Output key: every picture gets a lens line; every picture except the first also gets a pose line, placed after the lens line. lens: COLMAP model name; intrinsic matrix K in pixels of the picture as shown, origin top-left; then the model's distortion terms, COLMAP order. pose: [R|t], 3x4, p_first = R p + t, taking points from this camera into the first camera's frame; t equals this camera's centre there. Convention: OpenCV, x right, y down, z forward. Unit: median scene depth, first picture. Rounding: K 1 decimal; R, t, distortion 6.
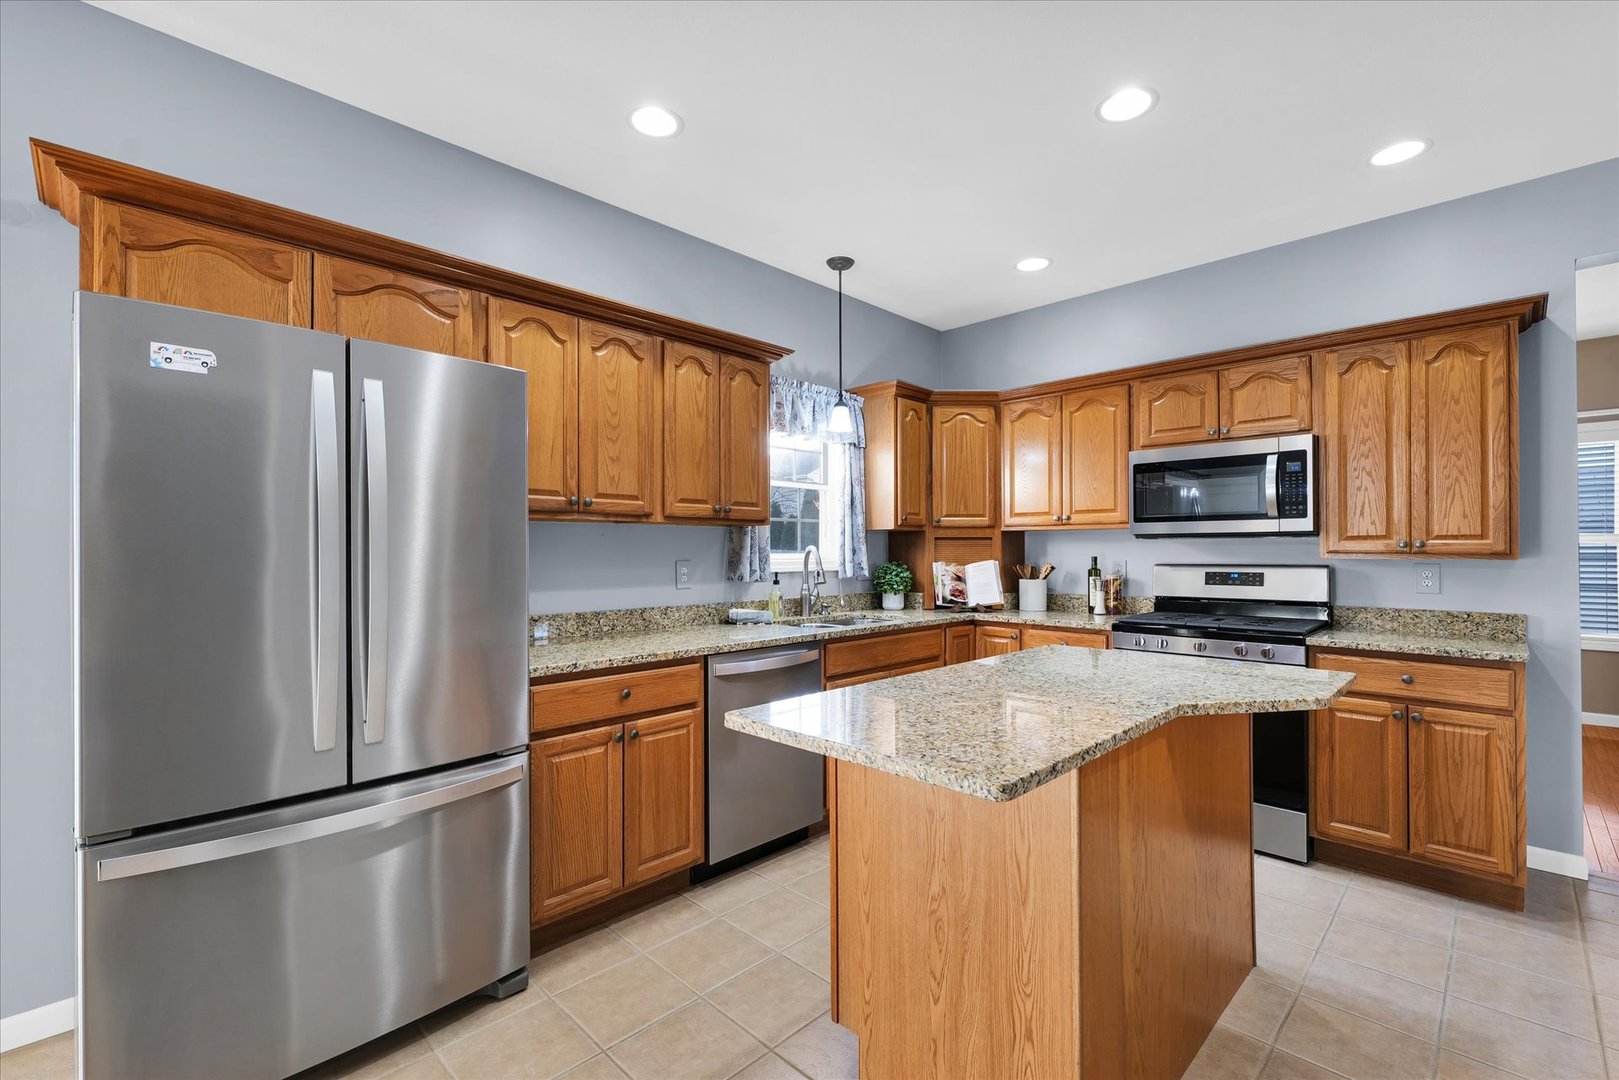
lens RADIAL K [[716.7, 0, 806.8], [0, 716.7, 543.3], [0, 0, 1]] dist [0.002166, 0.000500]
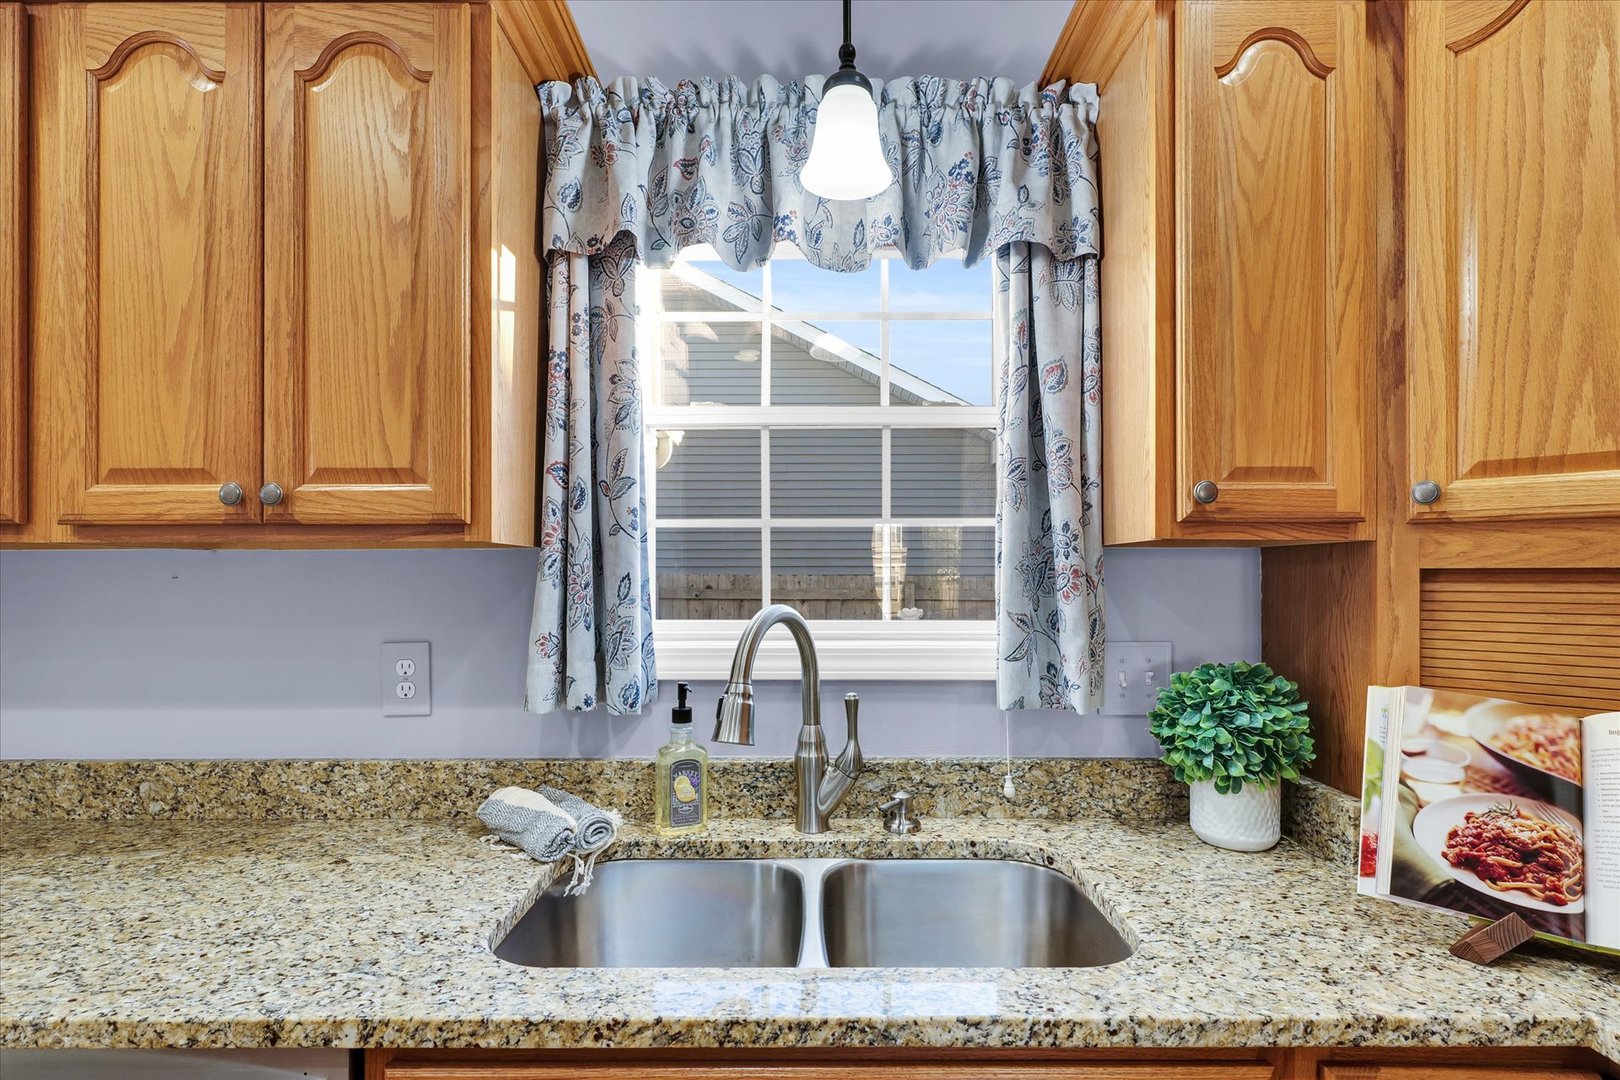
lens RADIAL K [[808.2, 0, 813.1], [0, 808.2, 571.3], [0, 0, 1]] dist [-0.000473, 0.000076]
pose [[0.703041, -0.004890, -0.711133, 0.291000], [0.006785, 0.999977, -0.000168, -0.011747], [0.711117, -0.004707, 0.703058, 0.882441]]
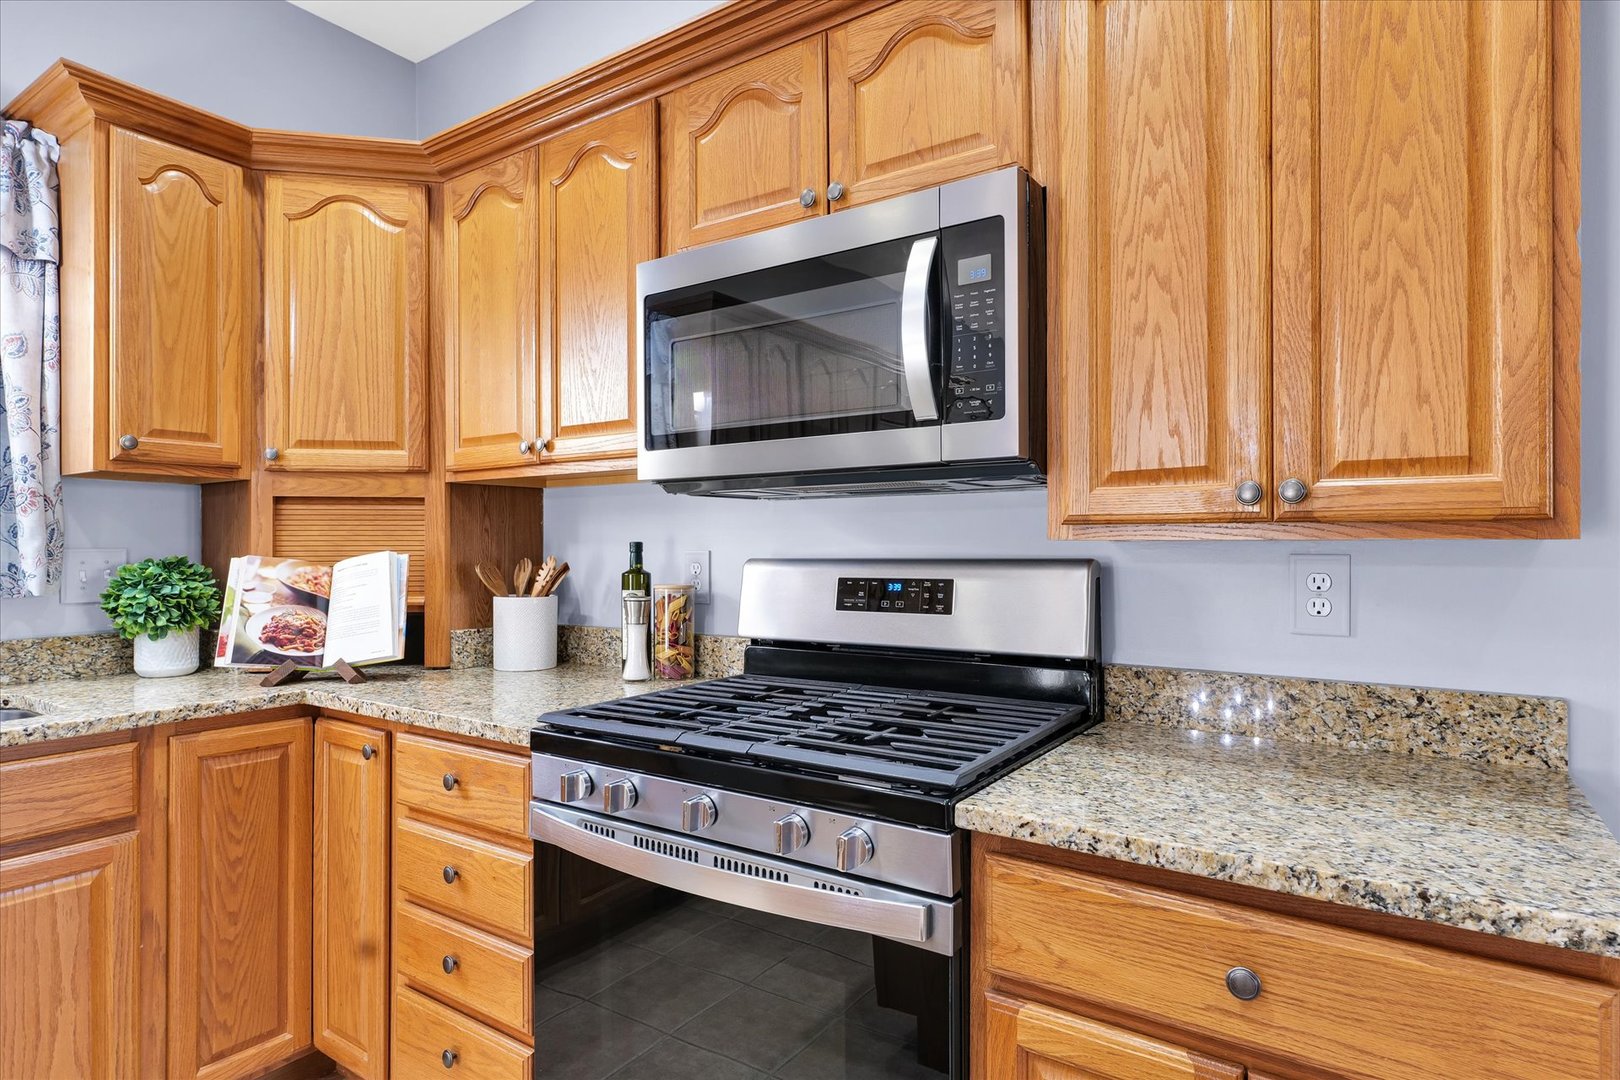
lens RADIAL K [[882.1, 0, 814.7], [0, 882.1, 540.8], [0, 0, 1]] dist [-0.000415, 0.000968]
pose [[0.983951, -0.001333, 0.178432, 0.508728], [0.000462, 0.999988, 0.004919, 0.018862], [-0.178436, -0.004758, 0.983940, 0.578530]]
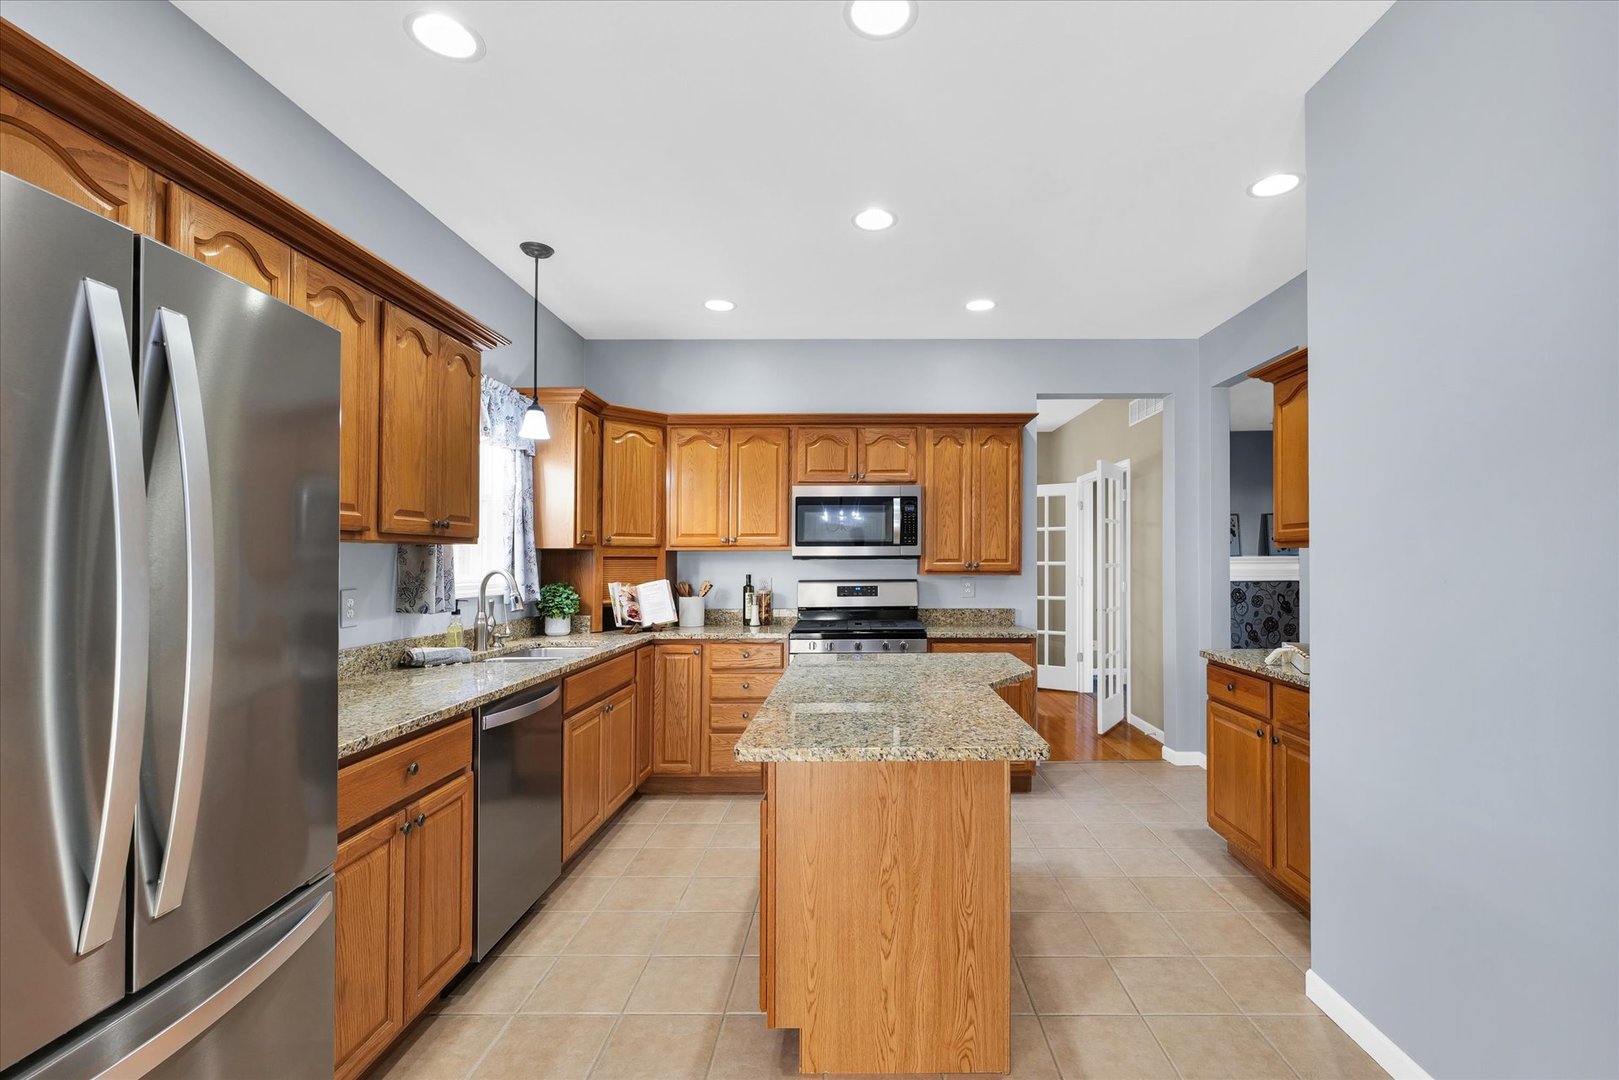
lens RADIAL K [[728.5, 0, 867.6], [0, 728.5, 550.3], [0, 0, 1]] dist [0.000577, 0.000078]
pose [[0.701720, 0.009971, 0.712383, -0.347418], [-0.005431, 0.999948, -0.008646, -0.013533], [-0.712432, 0.002198, 0.701738, 0.082245]]
